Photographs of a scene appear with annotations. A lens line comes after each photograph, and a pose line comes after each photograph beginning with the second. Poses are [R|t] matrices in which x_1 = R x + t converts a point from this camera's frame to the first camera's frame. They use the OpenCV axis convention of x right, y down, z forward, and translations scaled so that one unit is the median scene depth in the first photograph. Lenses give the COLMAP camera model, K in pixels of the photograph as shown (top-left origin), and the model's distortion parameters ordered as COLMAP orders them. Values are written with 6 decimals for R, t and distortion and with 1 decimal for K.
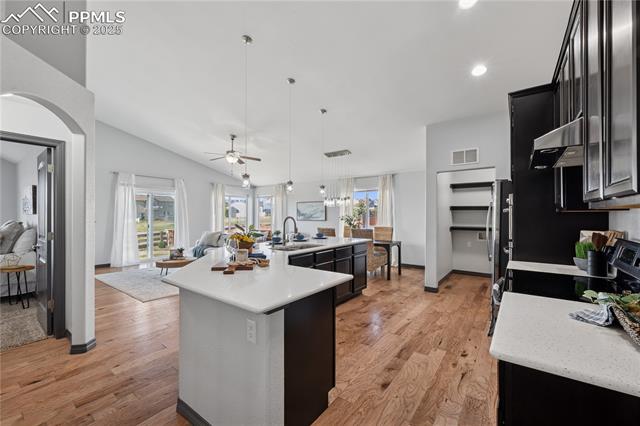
lens RADIAL K [[263.9, 0, 320.5], [0, 263.9, 215.6], [0, 0, 1]] dist [-0.004893, 0.000058]
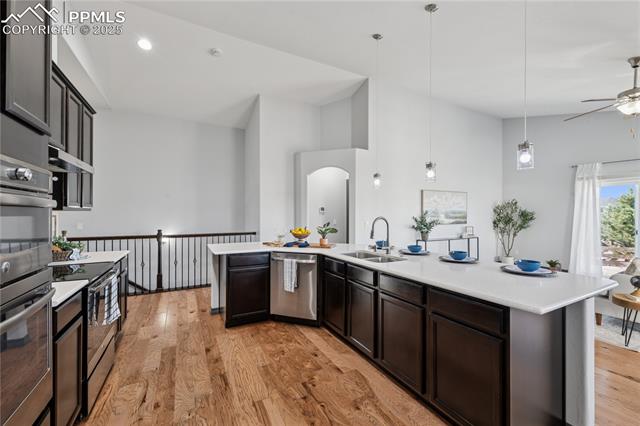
lens RADIAL K [[263.9, 0, 318.6], [0, 263.9, 217.2], [0, 0, 1]] dist [-0.004893, 0.000058]
pose [[-0.433074, 0.007738, -0.901325, 0.345646], [-0.007892, 0.999892, 0.012376, -0.001303], [0.901324, 0.012473, -0.432966, 0.610102]]
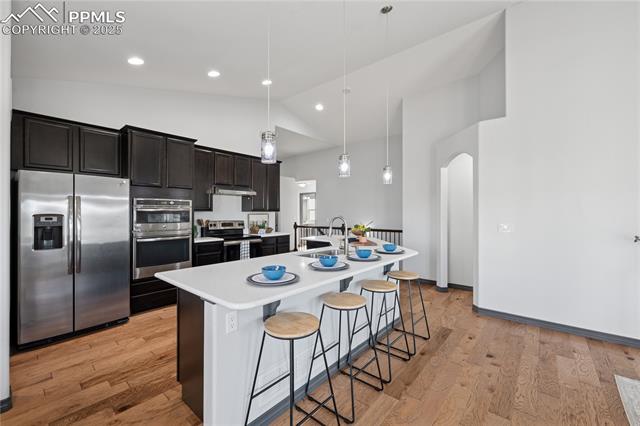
lens RADIAL K [[263.9, 0, 321.8], [0, 263.9, 212.1], [0, 0, 1]] dist [-0.004893, 0.000058]
pose [[-0.997921, 0.000541, 0.064443, -0.061056], [0.000712, 0.999996, 0.002626, -0.005272], [-0.064441, 0.002666, -0.997918, 0.921521]]
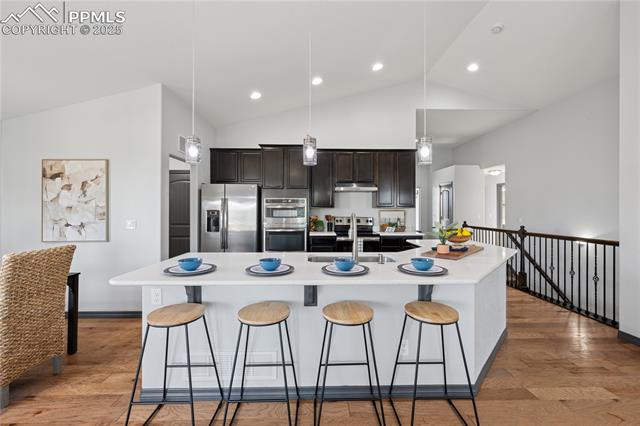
lens RADIAL K [[263.9, 0, 320.9], [0, 263.9, 210.4], [0, 0, 1]] dist [-0.004893, 0.000058]
pose [[-0.608700, -0.001336, 0.793400, -0.285618], [0.004153, 0.999980, 0.004871, -0.002779], [-0.793390, 0.006260, -0.608682, 0.740745]]
